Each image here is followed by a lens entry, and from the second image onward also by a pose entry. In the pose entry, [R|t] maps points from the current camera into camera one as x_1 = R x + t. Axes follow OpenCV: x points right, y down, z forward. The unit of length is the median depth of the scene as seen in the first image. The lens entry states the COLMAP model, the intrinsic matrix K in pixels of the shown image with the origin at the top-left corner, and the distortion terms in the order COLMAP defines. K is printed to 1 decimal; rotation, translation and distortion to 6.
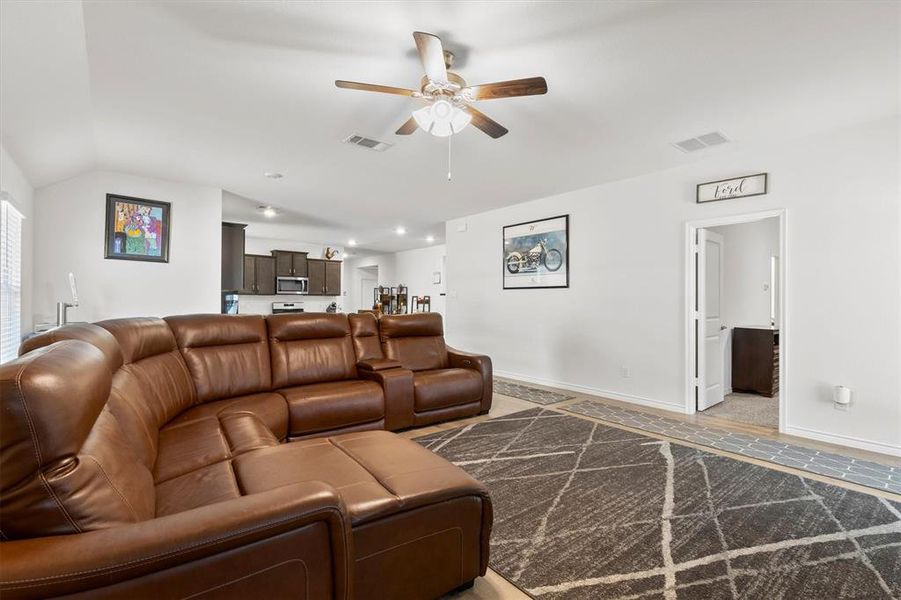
lens RADIAL K [[407.0, 0, 458.7], [0, 407.0, 301.0], [0, 0, 1]] dist [0.002230, 0.001762]
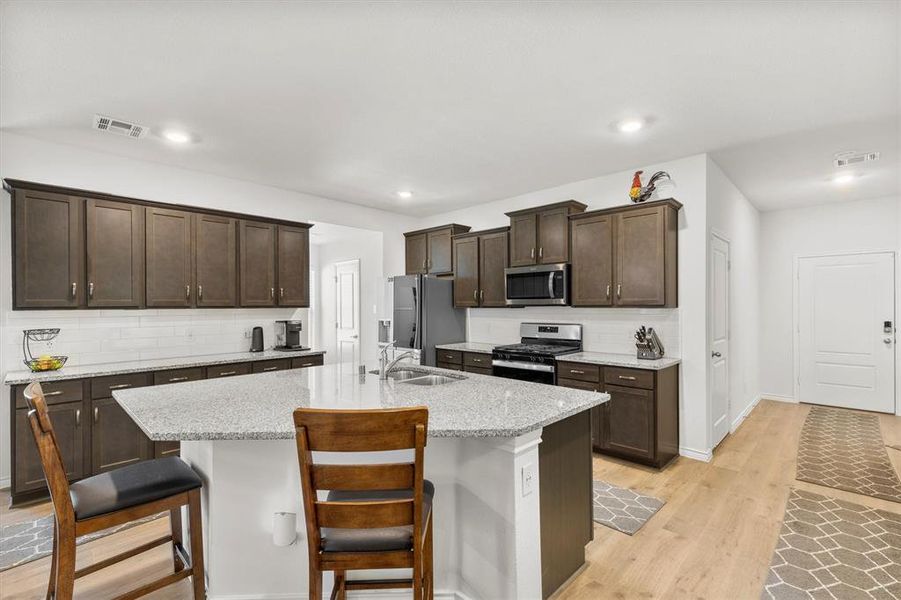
lens RADIAL K [[407.0, 0, 438.4], [0, 407.0, 306.9], [0, 0, 1]] dist [0.002230, 0.001762]
pose [[0.100687, -0.005681, -0.994902, 0.024442], [0.007092, 0.999962, -0.004992, -0.025215], [0.994893, -0.006553, 0.100724, 1.538315]]
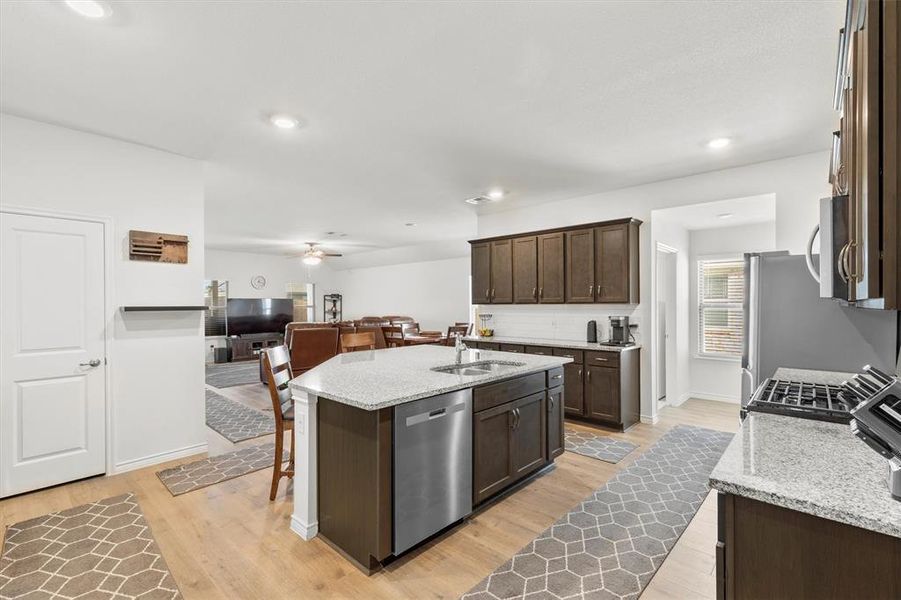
lens RADIAL K [[407.0, 0, 465.4], [0, 407.0, 302.2], [0, 0, 1]] dist [0.002230, 0.001762]
pose [[-0.989039, 0.000833, -0.147652, -0.379967], [0.001216, 0.999996, -0.002507, -0.031467], [0.147650, -0.002659, -0.989036, 2.110356]]
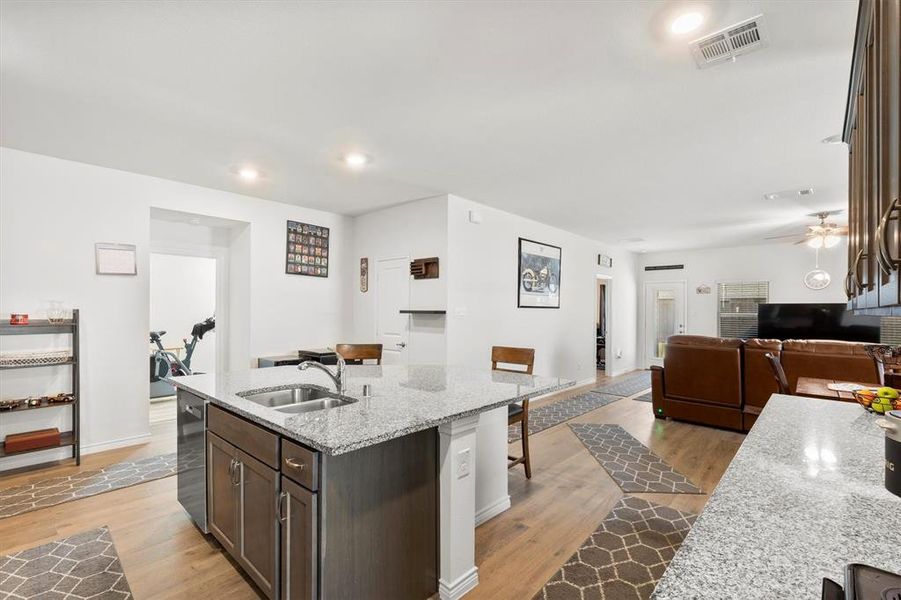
lens RADIAL K [[407.0, 0, 451.9], [0, 407.0, 310.1], [0, 0, 1]] dist [0.002230, 0.001762]
pose [[-0.135065, -0.008048, 0.990804, -0.884164], [-0.008054, 0.999943, 0.007024, -0.032275], [-0.990804, -0.007031, -0.135122, 1.472121]]
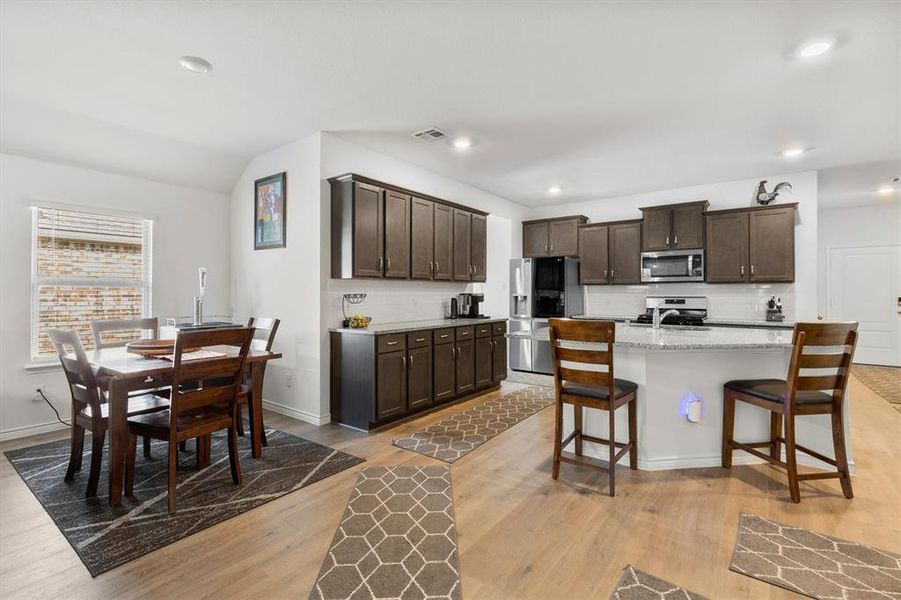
lens RADIAL K [[407.0, 0, 444.9], [0, 407.0, 289.0], [0, 0, 1]] dist [0.002230, 0.001762]
pose [[0.206062, -0.014876, -0.978426, 0.121303], [0.001241, 0.999888, -0.014941, 0.000665], [0.978538, 0.001865, 0.206057, 1.057913]]
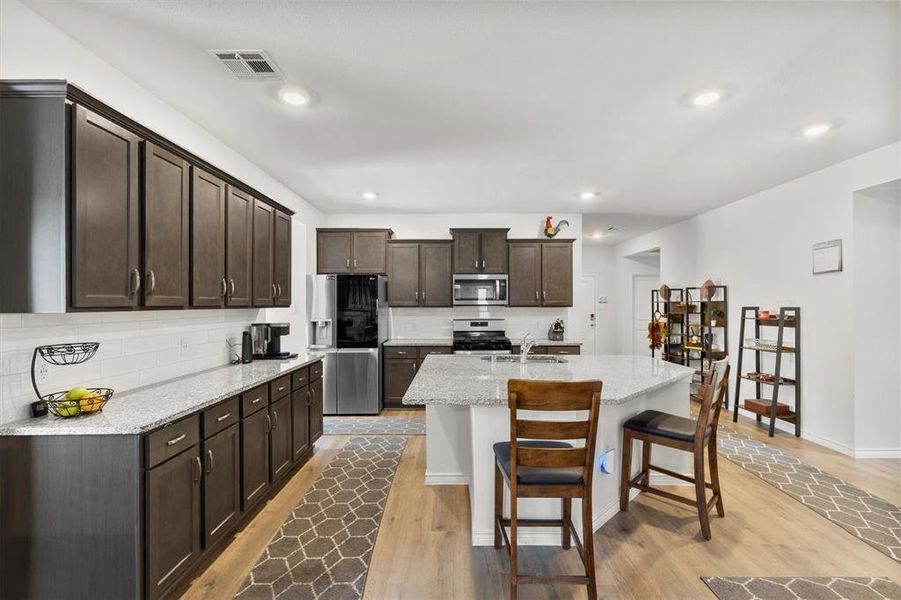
lens RADIAL K [[407.0, 0, 453.5], [0, 407.0, 303.4], [0, 0, 1]] dist [0.002230, 0.001762]
pose [[0.761365, -0.007447, -0.648281, -0.140086], [0.006190, 0.999972, -0.004217, -0.031598], [0.648294, -0.000802, 0.761390, 1.001290]]
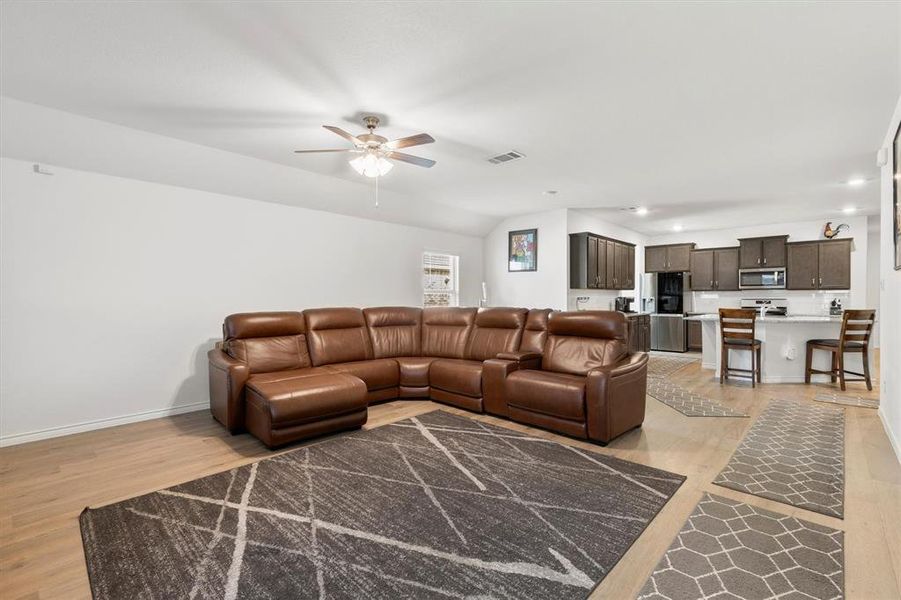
lens RADIAL K [[407.0, 0, 446.3], [0, 407.0, 298.5], [0, 0, 1]] dist [0.002230, 0.001762]
pose [[0.118527, -0.003015, -0.992946, 0.605418], [0.003477, 0.999991, -0.002621, 0.003909], [0.992945, -0.003142, 0.118537, 0.482679]]
